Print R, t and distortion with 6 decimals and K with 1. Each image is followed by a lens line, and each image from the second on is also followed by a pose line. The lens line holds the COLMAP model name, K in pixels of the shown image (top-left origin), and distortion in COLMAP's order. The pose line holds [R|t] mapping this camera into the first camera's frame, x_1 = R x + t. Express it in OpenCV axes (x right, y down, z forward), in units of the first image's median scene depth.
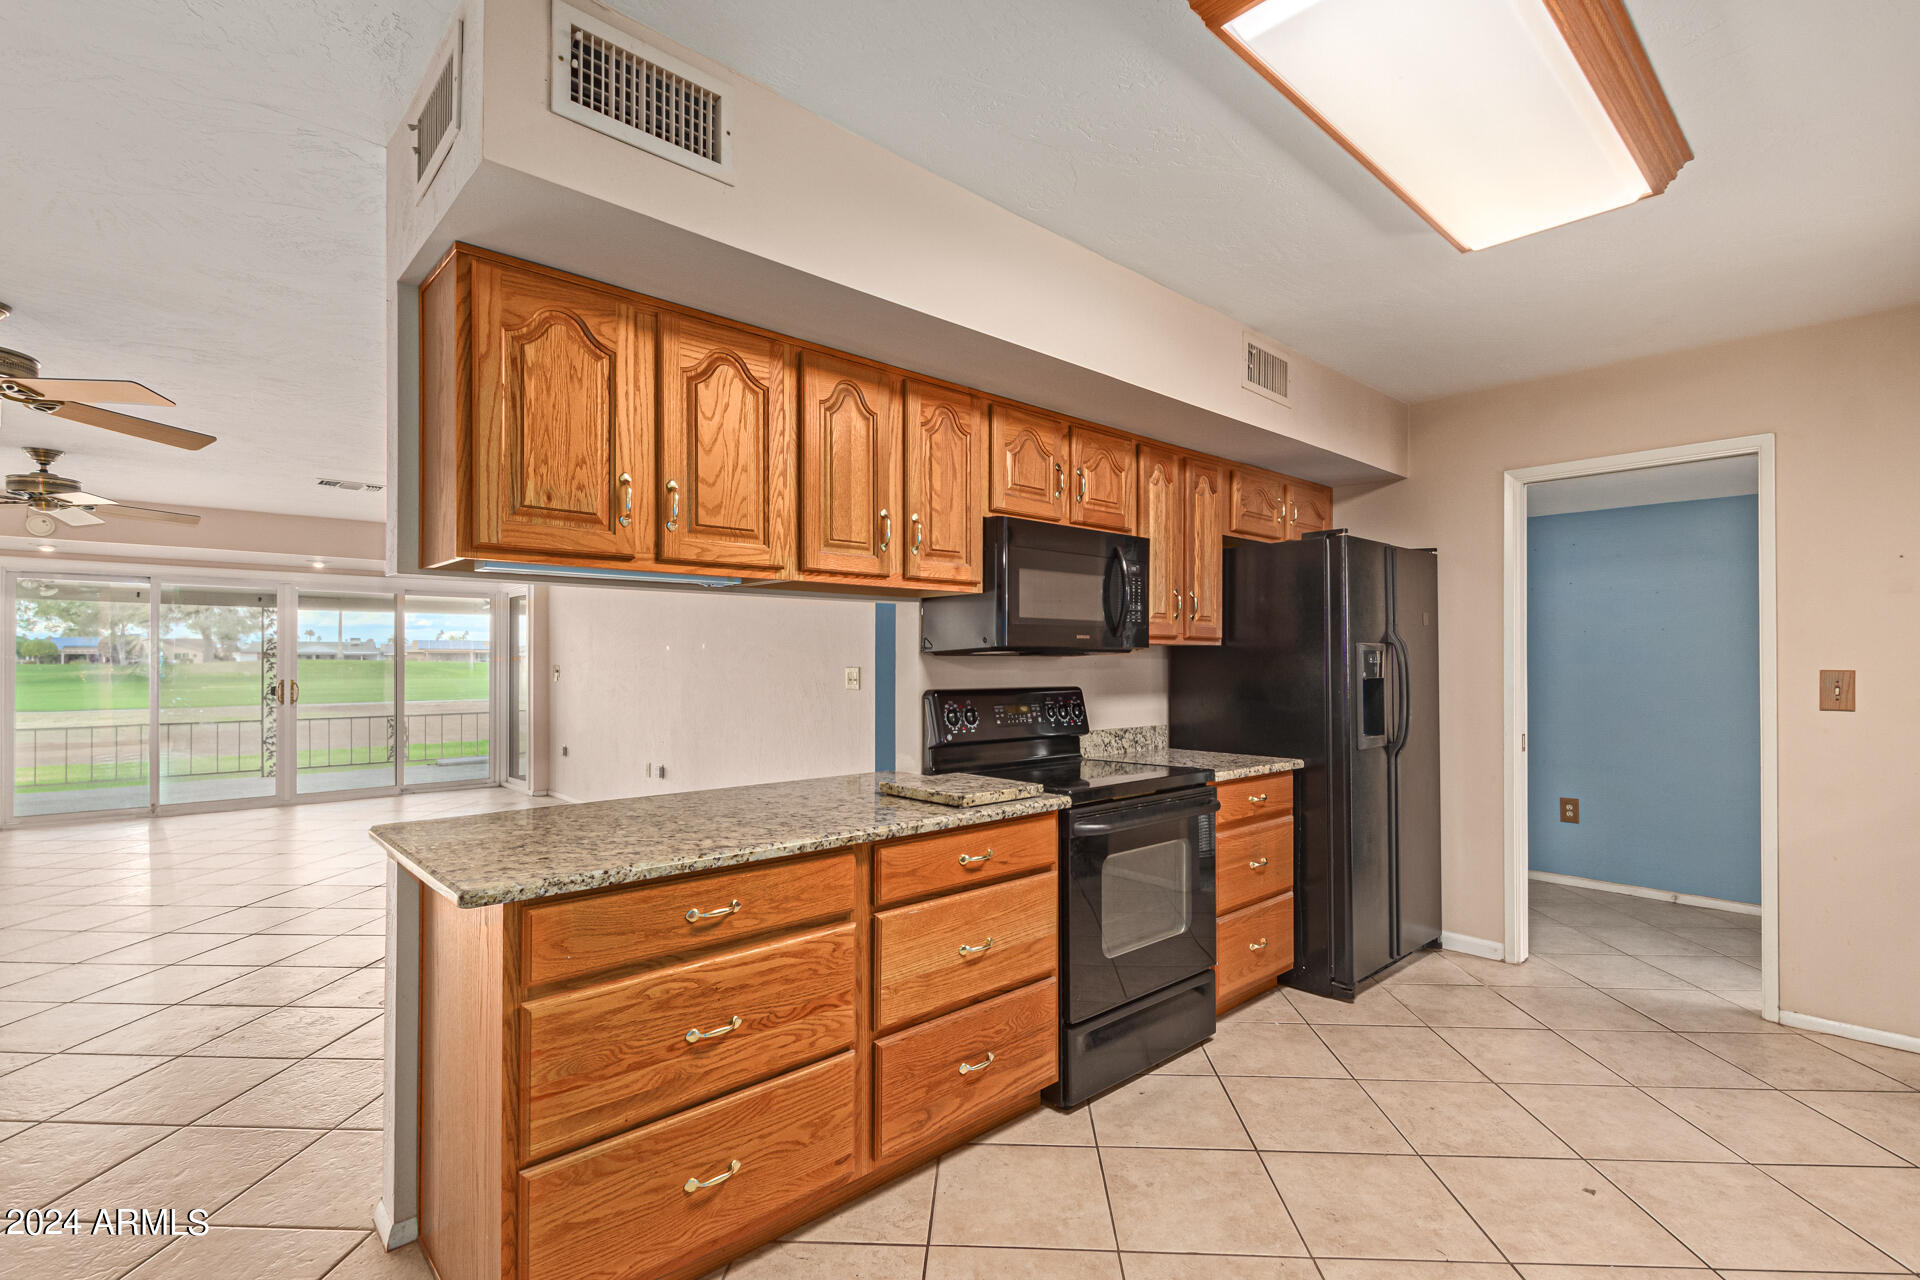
lens RADIAL K [[885.4, 0, 959.4], [0, 885.4, 653.2], [0, 0, 1]] dist [0.003709, 0.000099]
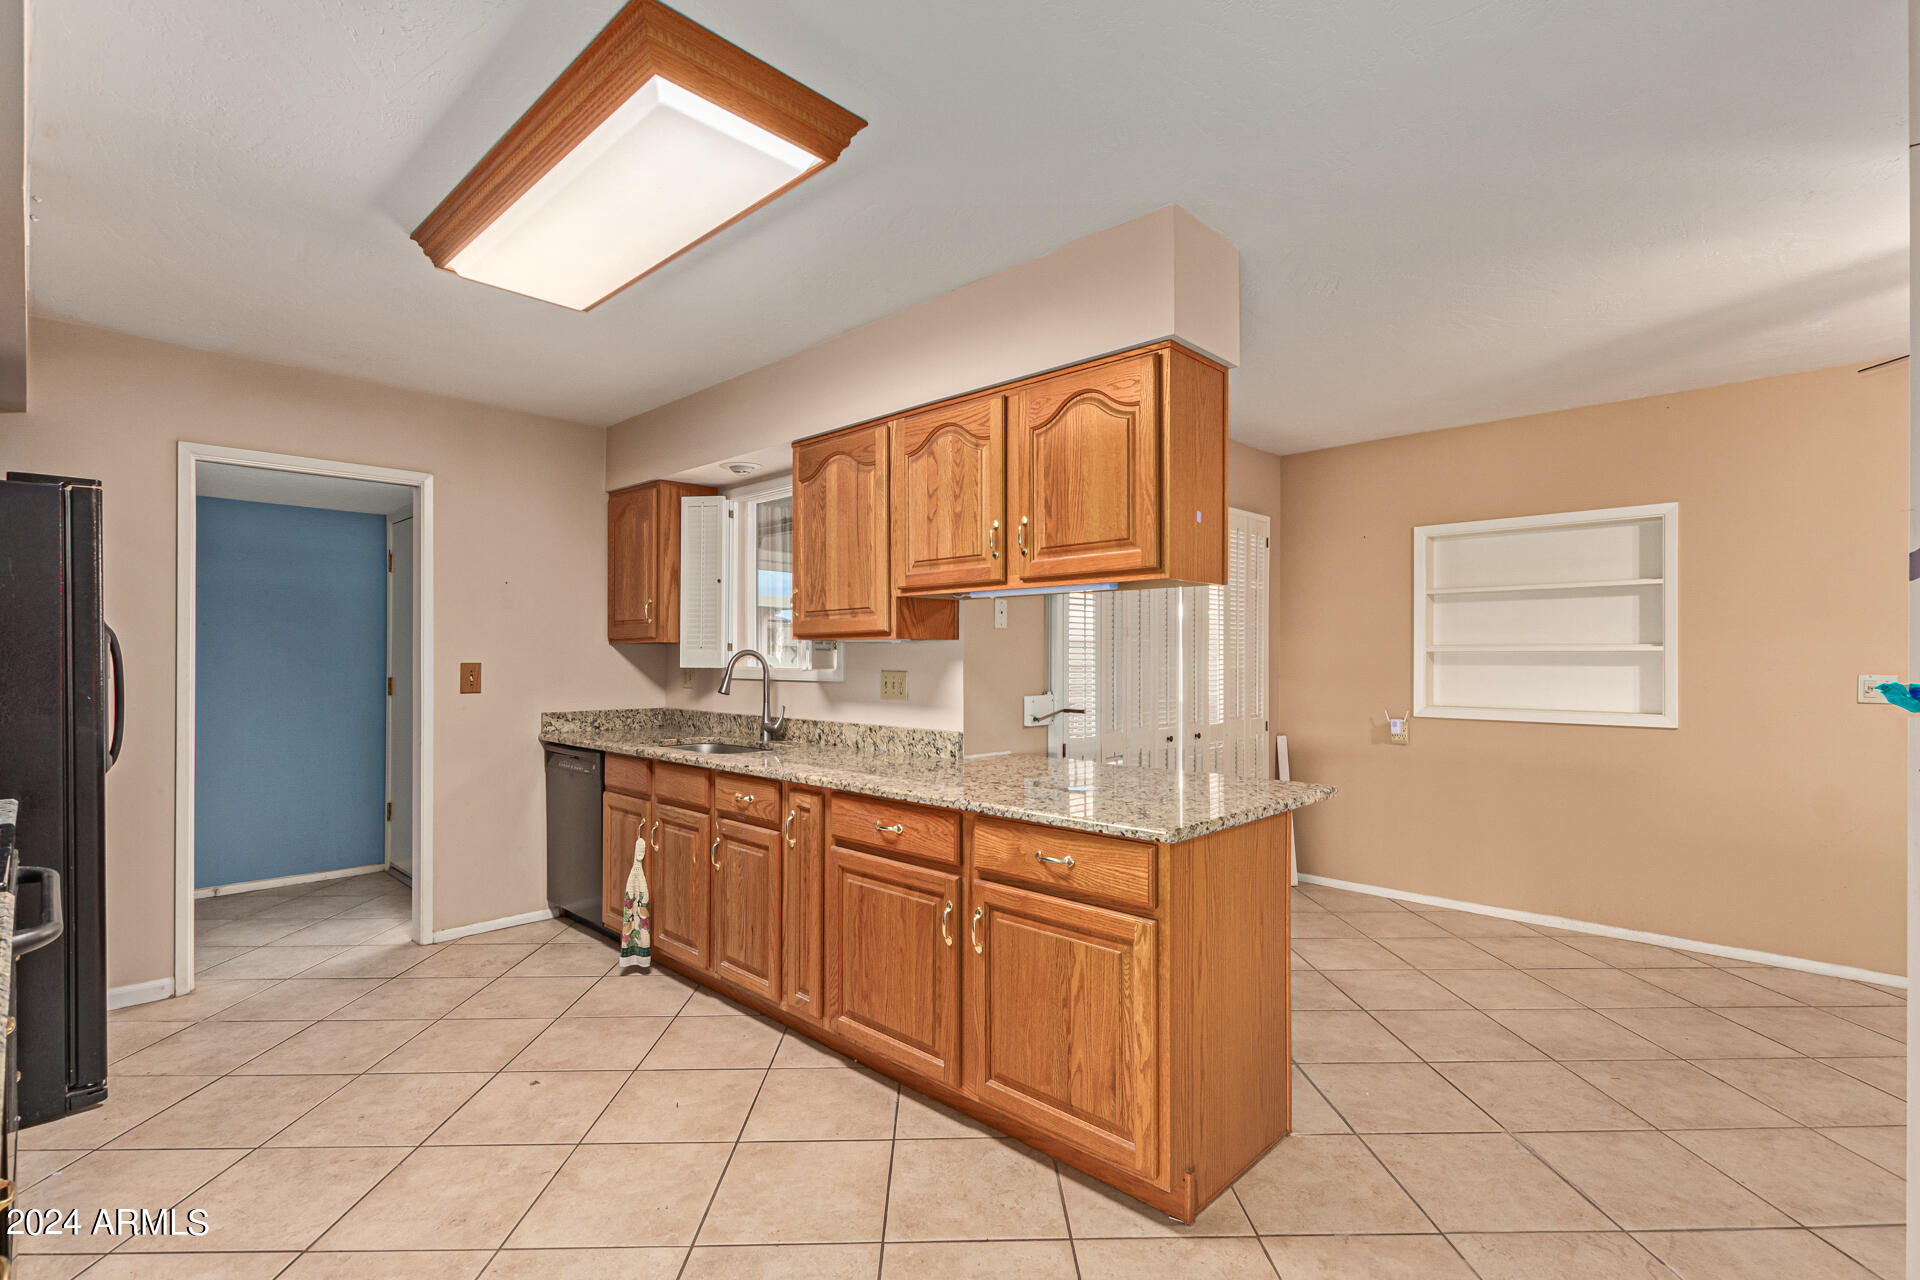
lens RADIAL K [[892.0, 0, 968.4], [0, 892.0, 656.2], [0, 0, 1]] dist [0.002405, 0.000041]
pose [[-0.066815, 0.000545, 0.997765, -0.524910], [-0.009290, 0.999956, -0.001169, 0.004457], [-0.997722, -0.009347, -0.066807, 0.441119]]
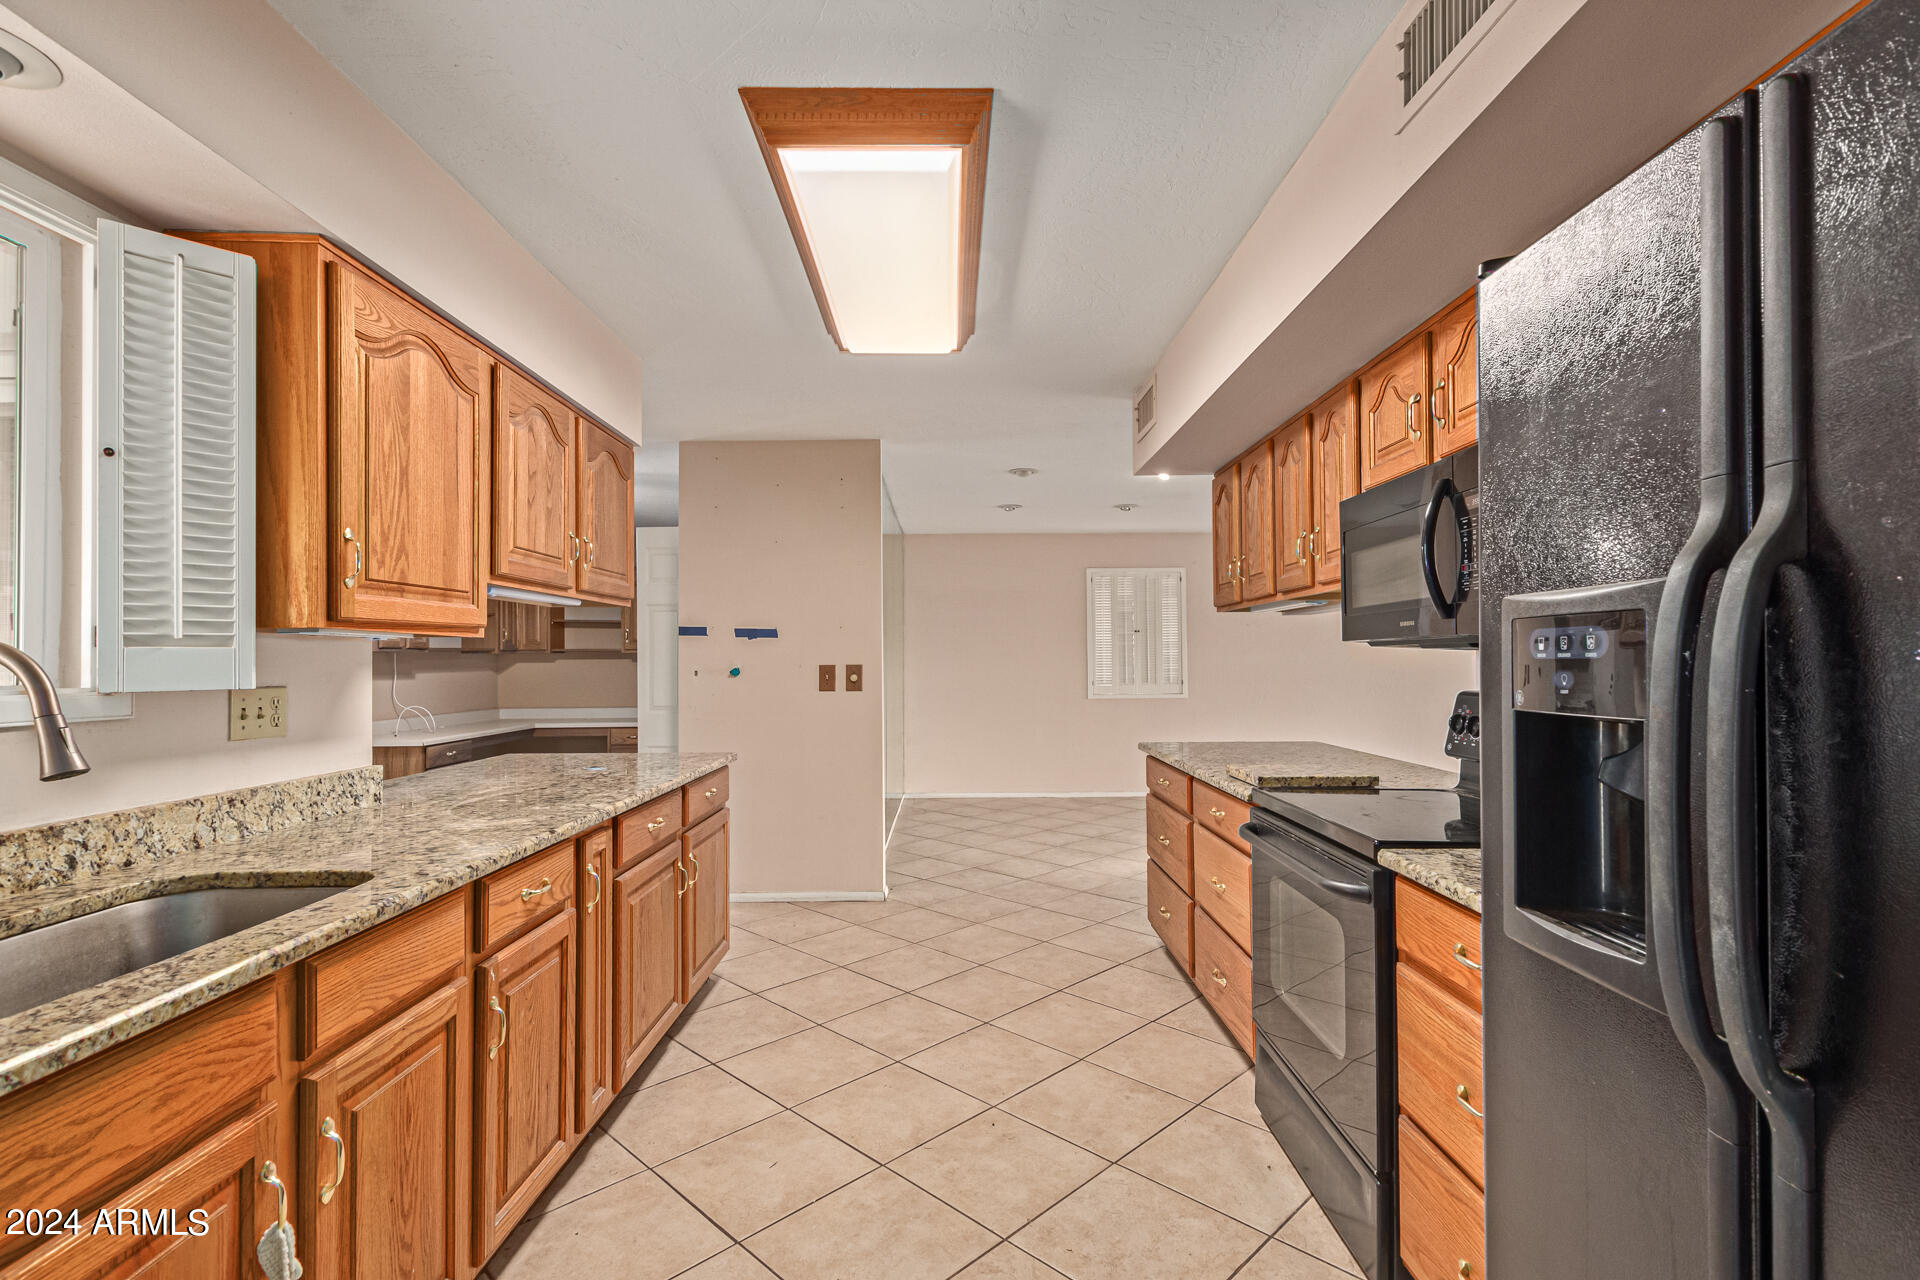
lens RADIAL K [[880.7, 0, 962.6], [0, 880.7, 650.0], [0, 0, 1]] dist [0.003365, -0.000038]
pose [[-0.669605, -0.005786, -0.742695, 1.145909], [0.010363, 0.999800, -0.017133, 0.015001], [0.742645, -0.019169, -0.669411, 1.509360]]
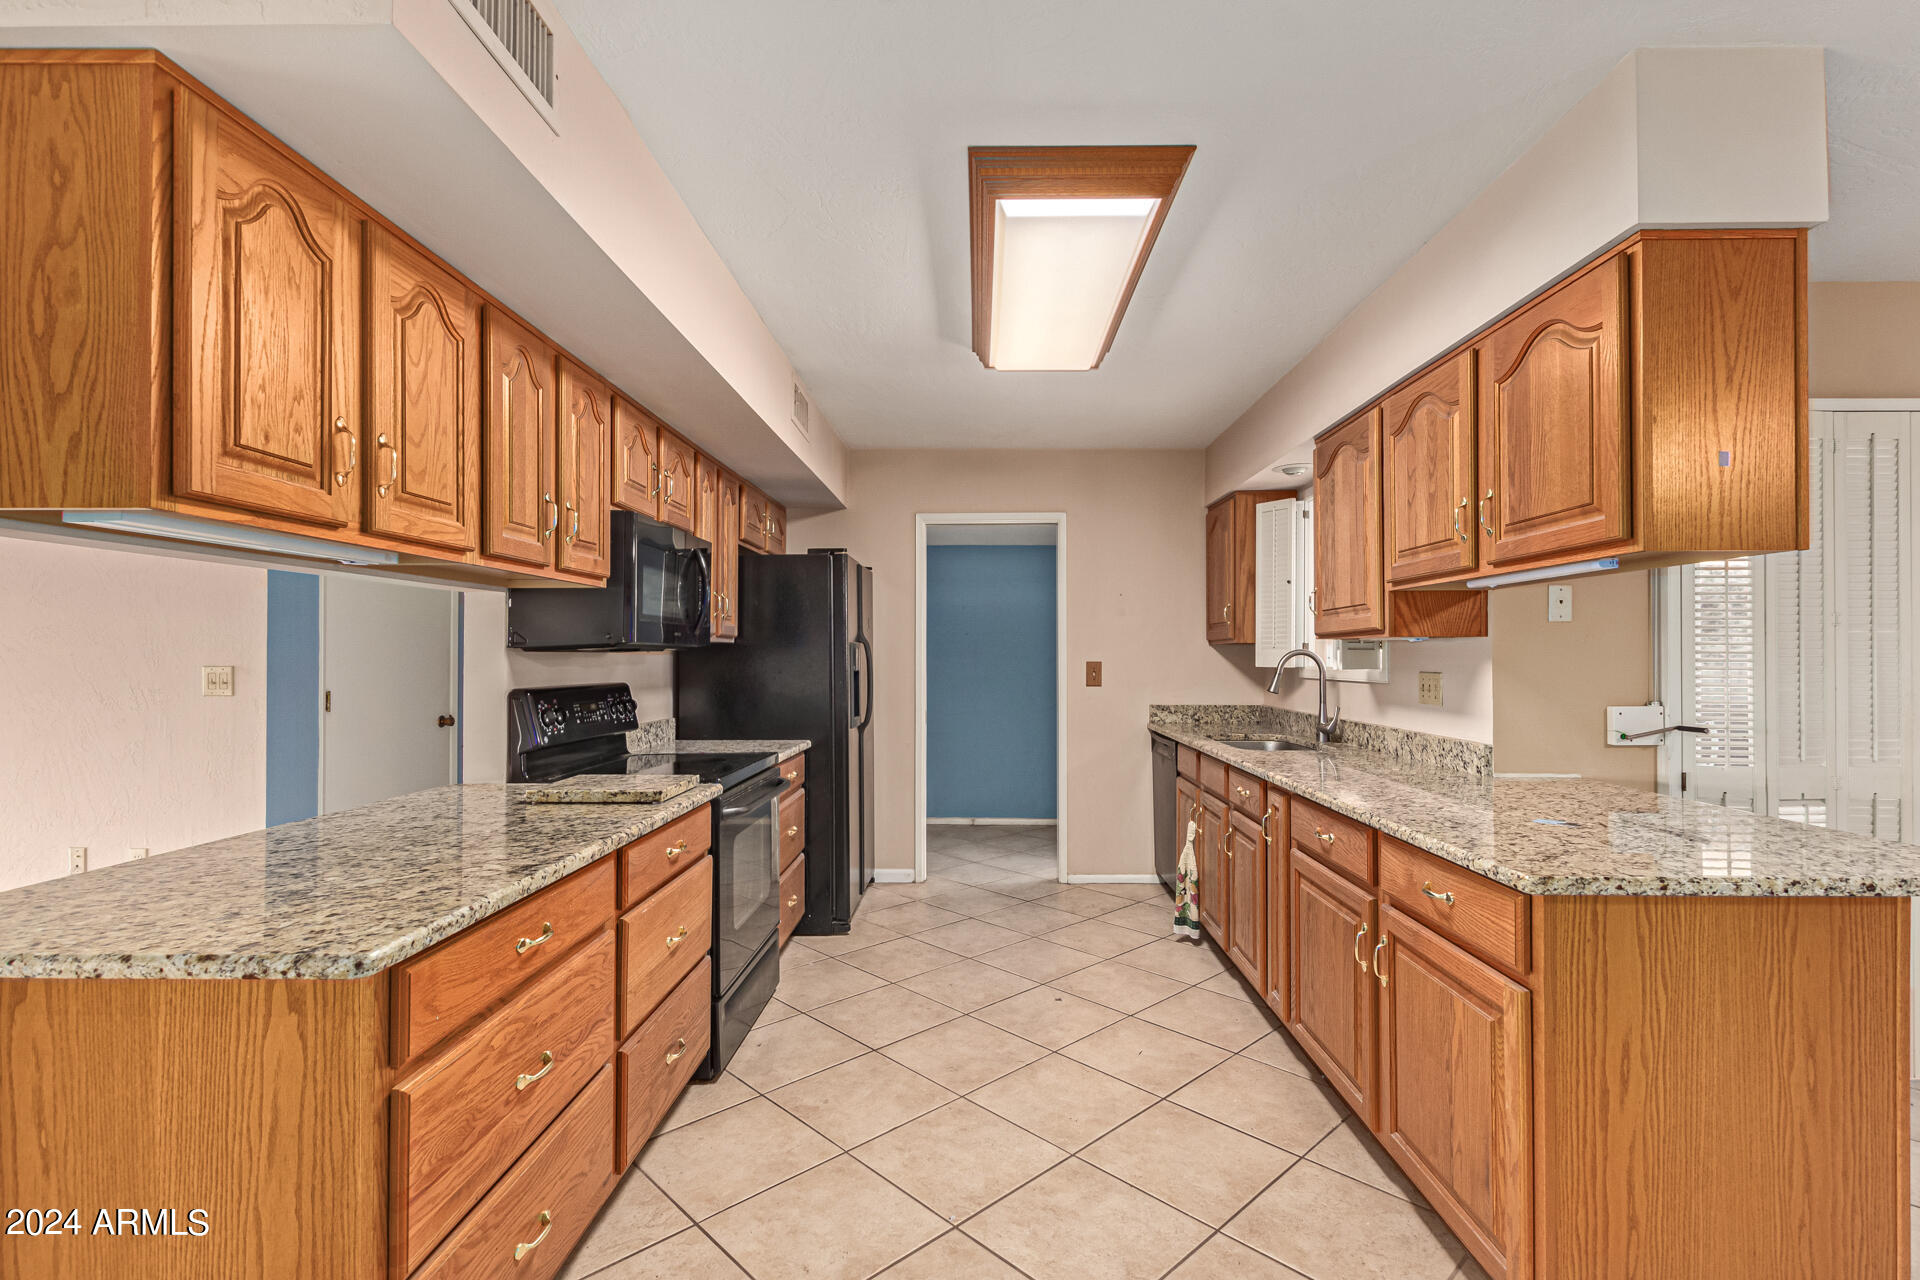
lens RADIAL K [[880.7, 0, 962.6], [0, 880.7, 650.0], [0, 0, 1]] dist [0.003365, -0.000038]
pose [[0.693280, 0.003731, 0.720658, -0.464881], [-0.004404, 0.999990, -0.000940, -0.000203], [-0.720655, -0.002522, 0.693290, 0.054437]]
